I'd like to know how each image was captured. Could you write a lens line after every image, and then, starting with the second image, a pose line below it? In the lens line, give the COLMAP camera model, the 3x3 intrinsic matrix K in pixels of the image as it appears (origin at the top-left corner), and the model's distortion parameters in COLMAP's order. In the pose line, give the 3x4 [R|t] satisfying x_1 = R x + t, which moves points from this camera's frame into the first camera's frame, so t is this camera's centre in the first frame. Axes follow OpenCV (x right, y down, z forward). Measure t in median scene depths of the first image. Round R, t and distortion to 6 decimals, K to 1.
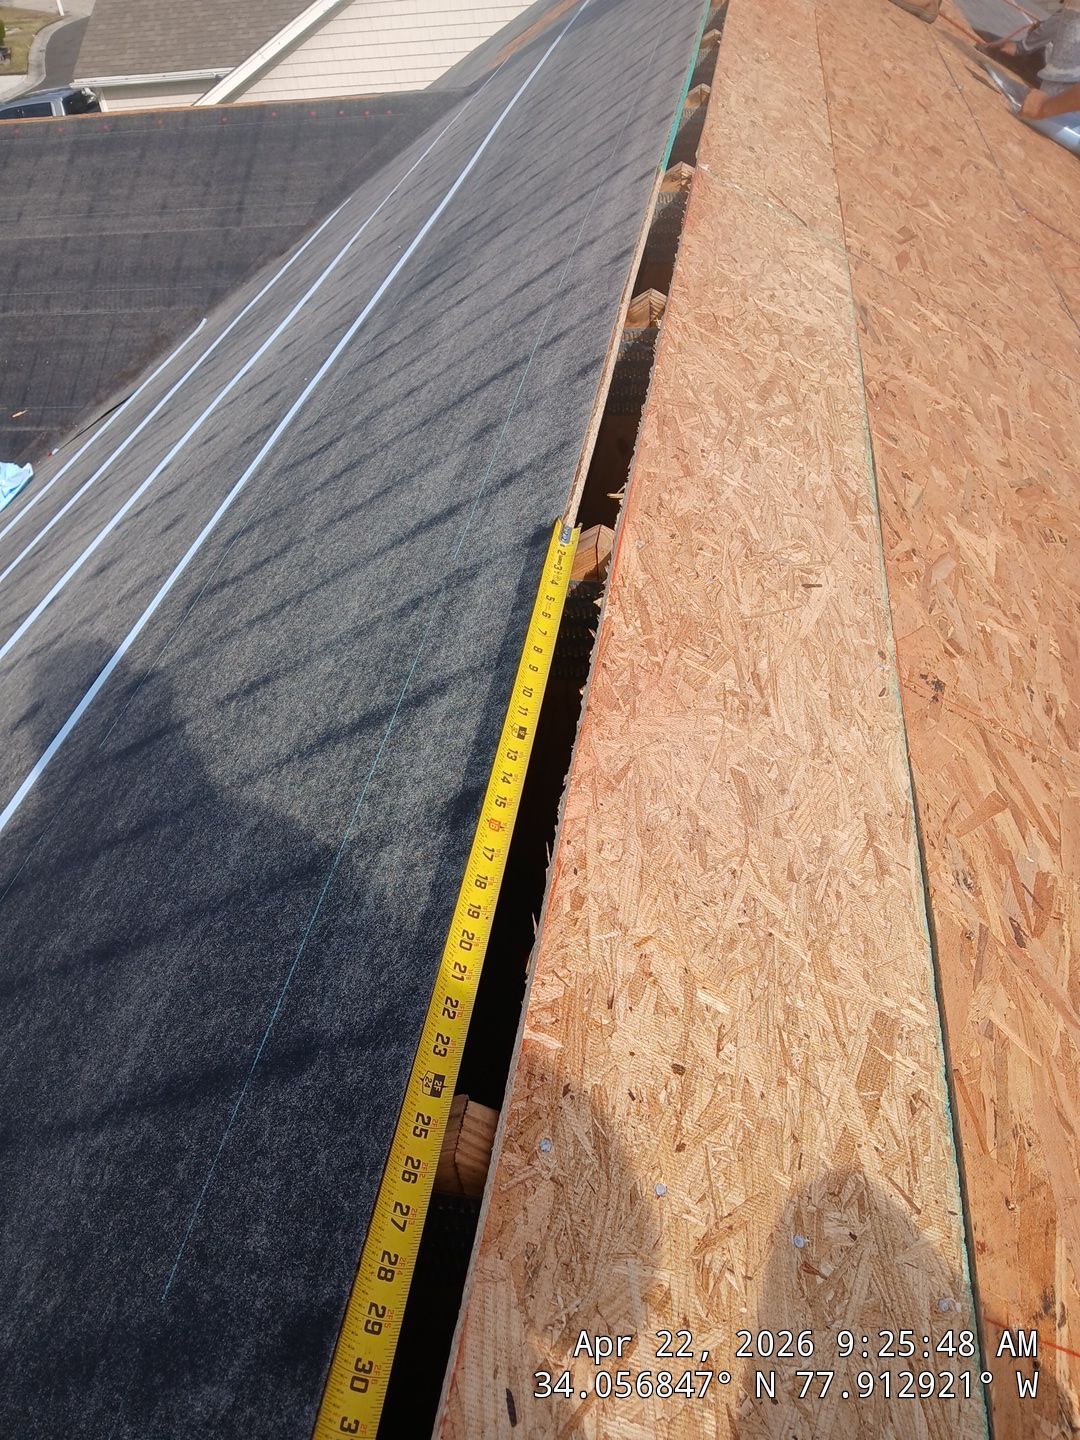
lens RADIAL K [[1140.5, 0, 540.0], [0, 1140.5, 720.0], [0, 0, 1]] dist [0.057230, -0.124309]
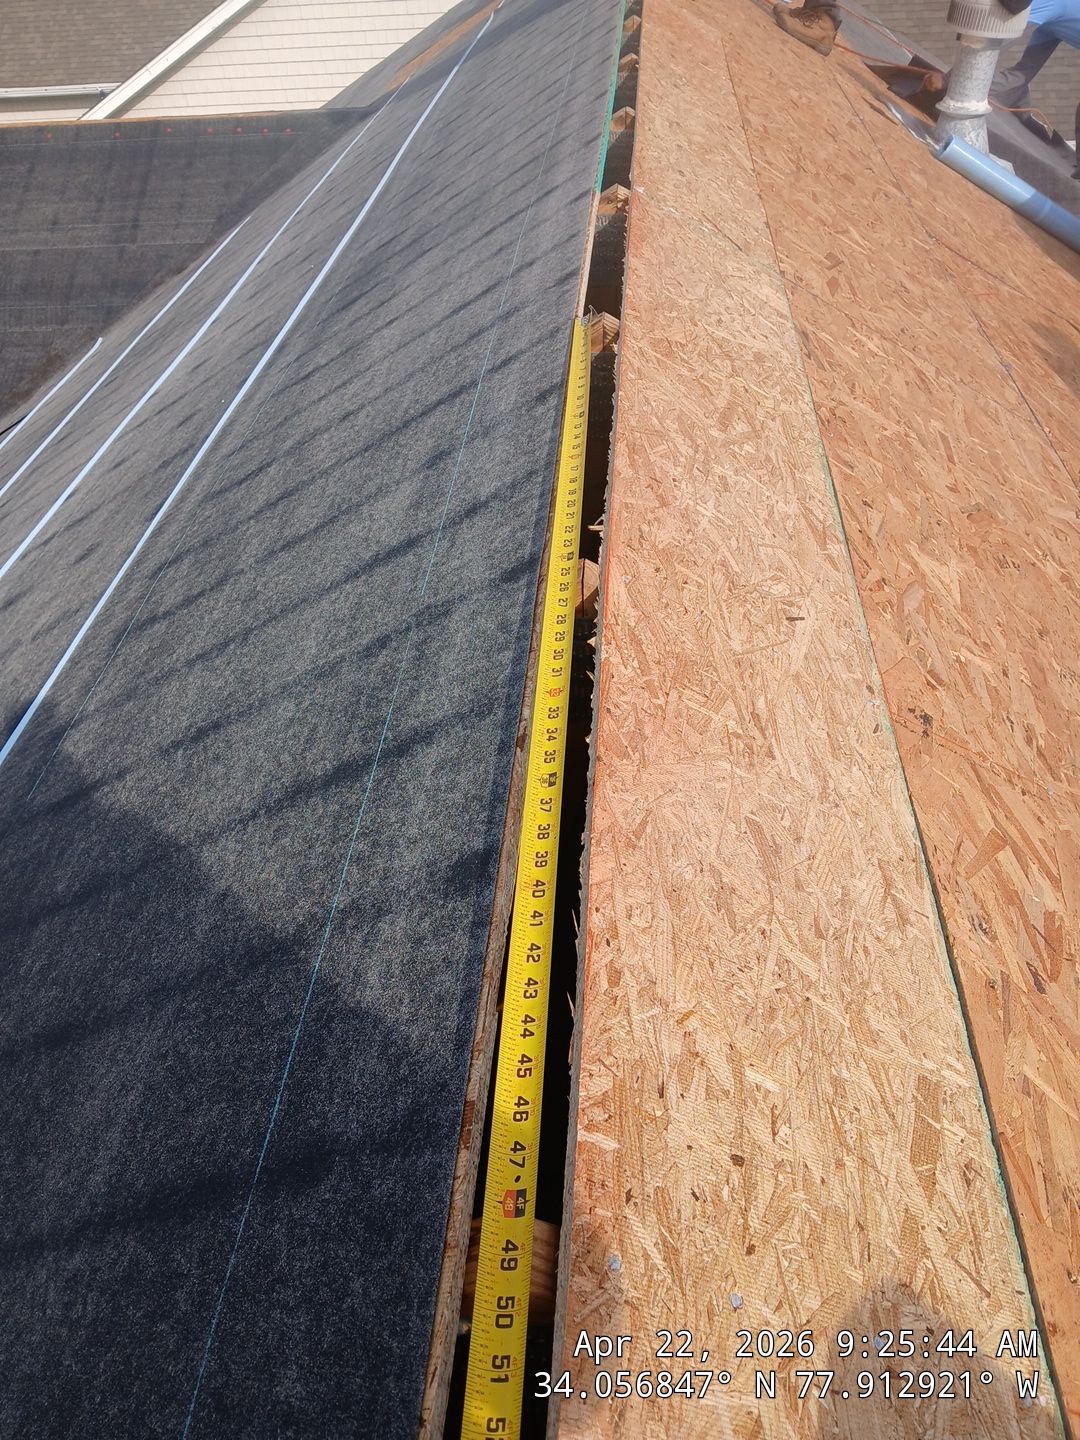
lens RADIAL K [[1140.5, 0, 540.0], [0, 1140.5, 720.0], [0, 0, 1]] dist [0.057230, -0.124309]
pose [[0.996074, -0.020862, 0.086032, -0.062558], [0.022281, 0.999631, -0.015558, -0.020980], [-0.085675, 0.017414, 0.996171, 0.053362]]
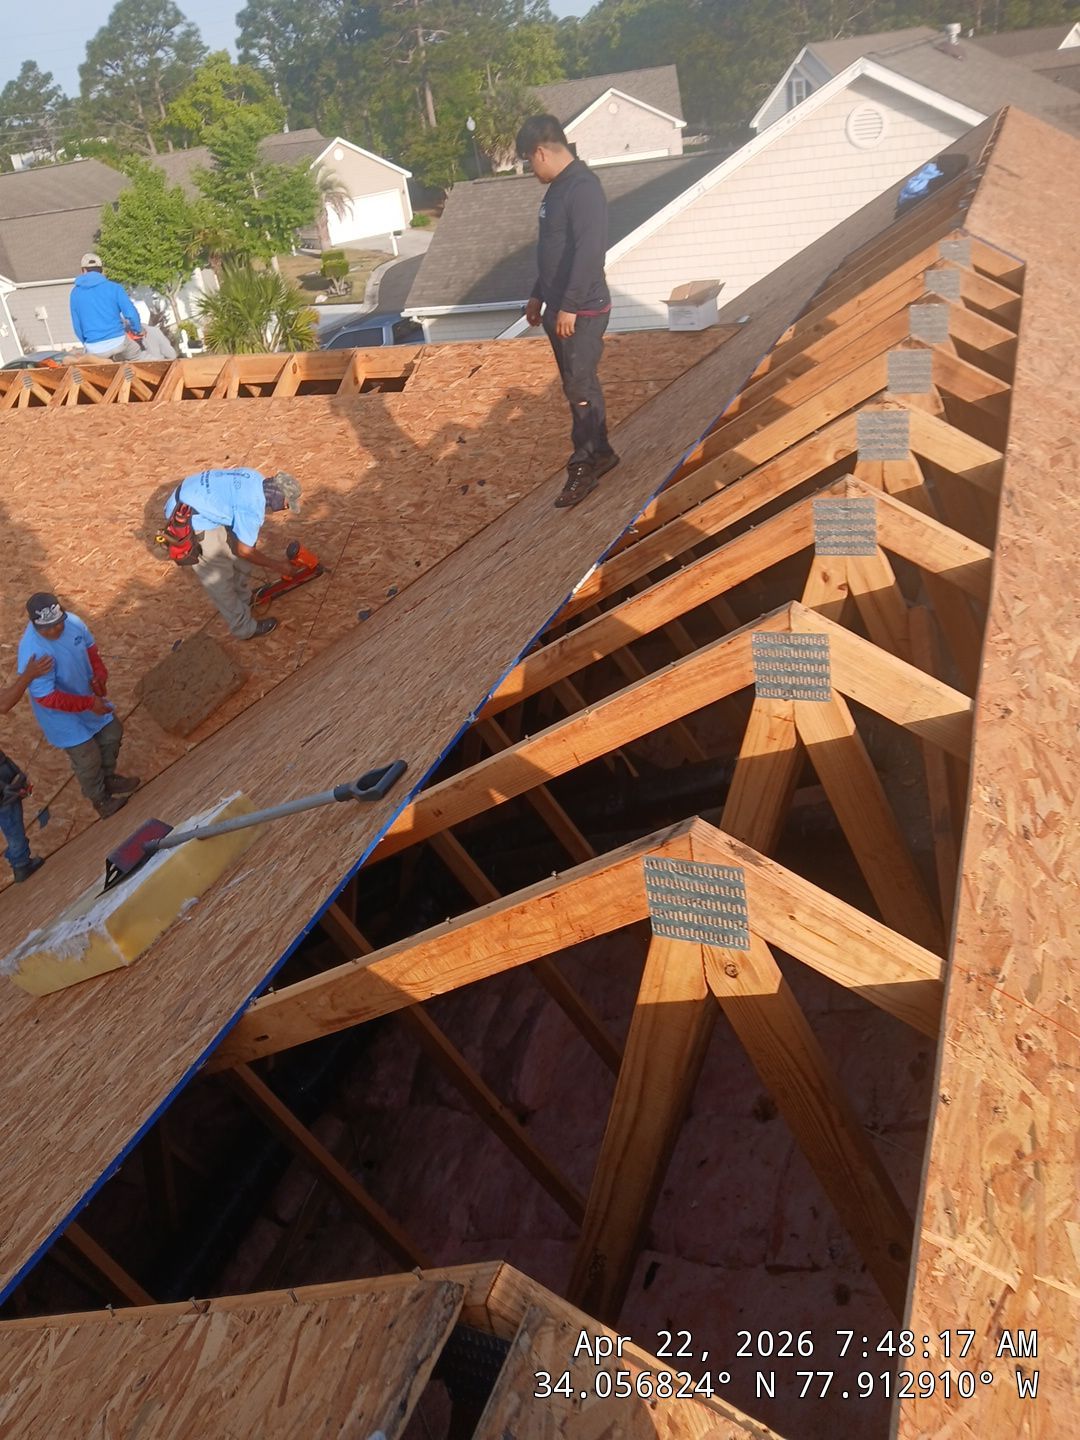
lens RADIAL K [[1140.5, 0, 540.0], [0, 1140.5, 720.0], [0, 0, 1]] dist [0.057230, -0.124309]
pose [[0.977675, 0.068072, -0.198790, 0.035290], [-0.099082, 0.983637, -0.150467, 0.273282], [0.185295, 0.166804, 0.968422, -0.616559]]
